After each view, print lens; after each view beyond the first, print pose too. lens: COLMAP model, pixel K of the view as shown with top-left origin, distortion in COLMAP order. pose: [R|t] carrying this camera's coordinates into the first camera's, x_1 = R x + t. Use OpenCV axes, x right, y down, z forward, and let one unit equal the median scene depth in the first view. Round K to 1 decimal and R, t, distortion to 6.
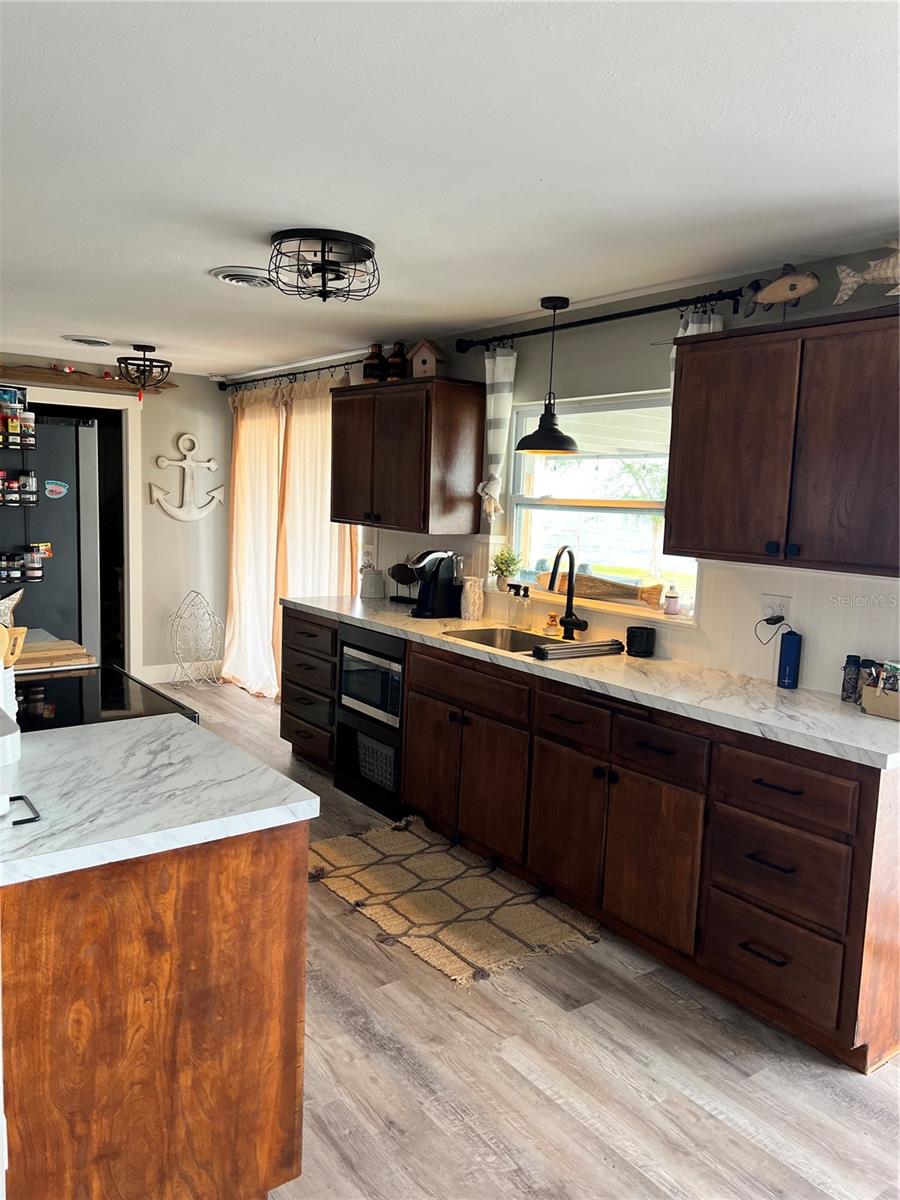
lens RADIAL K [[910.9, 0, 449.1], [0, 910.9, 597.4], [0, 0, 1]] dist [0.046888, -0.000233]
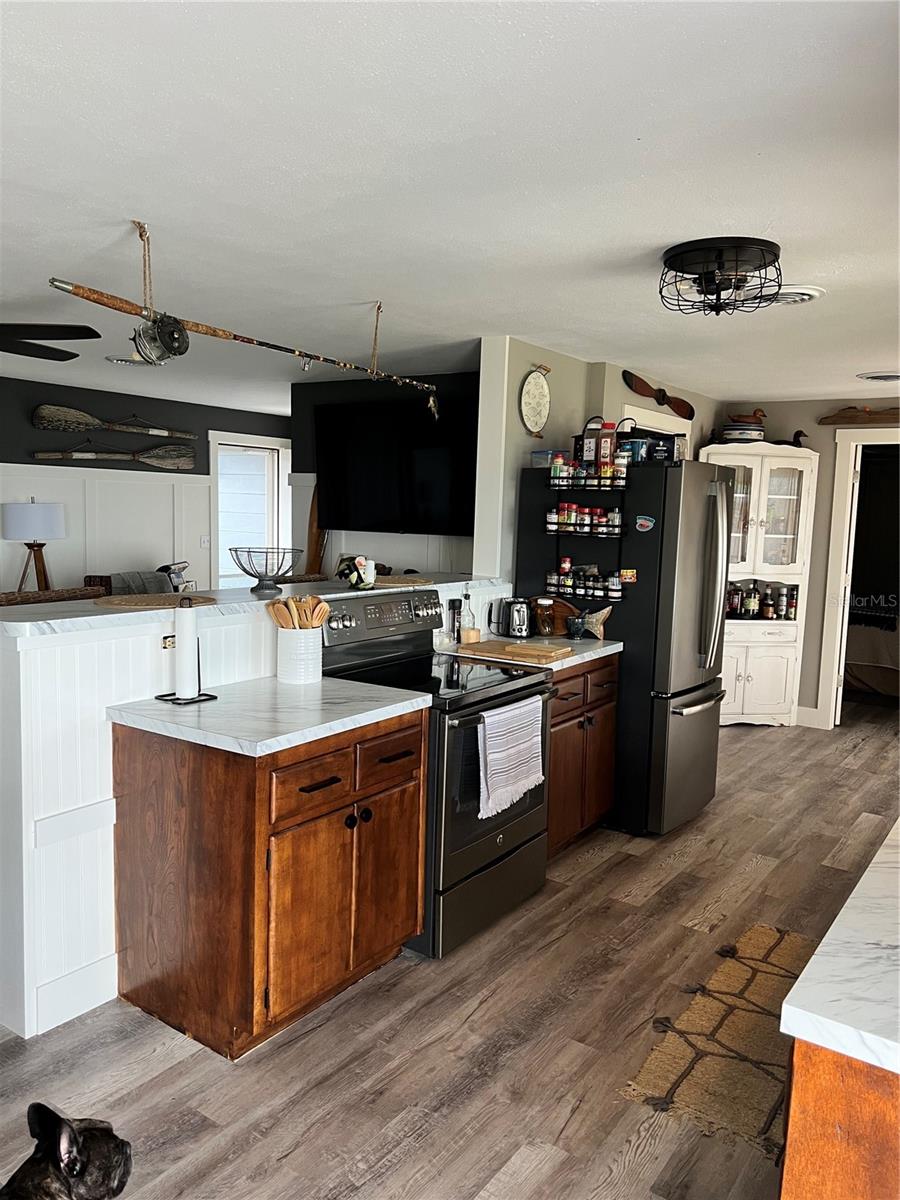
lens RADIAL K [[910.9, 0, 449.6], [0, 910.9, 605.0], [0, 0, 1]] dist [0.046888, -0.000233]
pose [[0.331699, 0.079987, -0.939988, 0.668502], [-0.133925, 0.990300, 0.037009, -0.031475], [0.933831, 0.113612, 0.339194, 0.467033]]
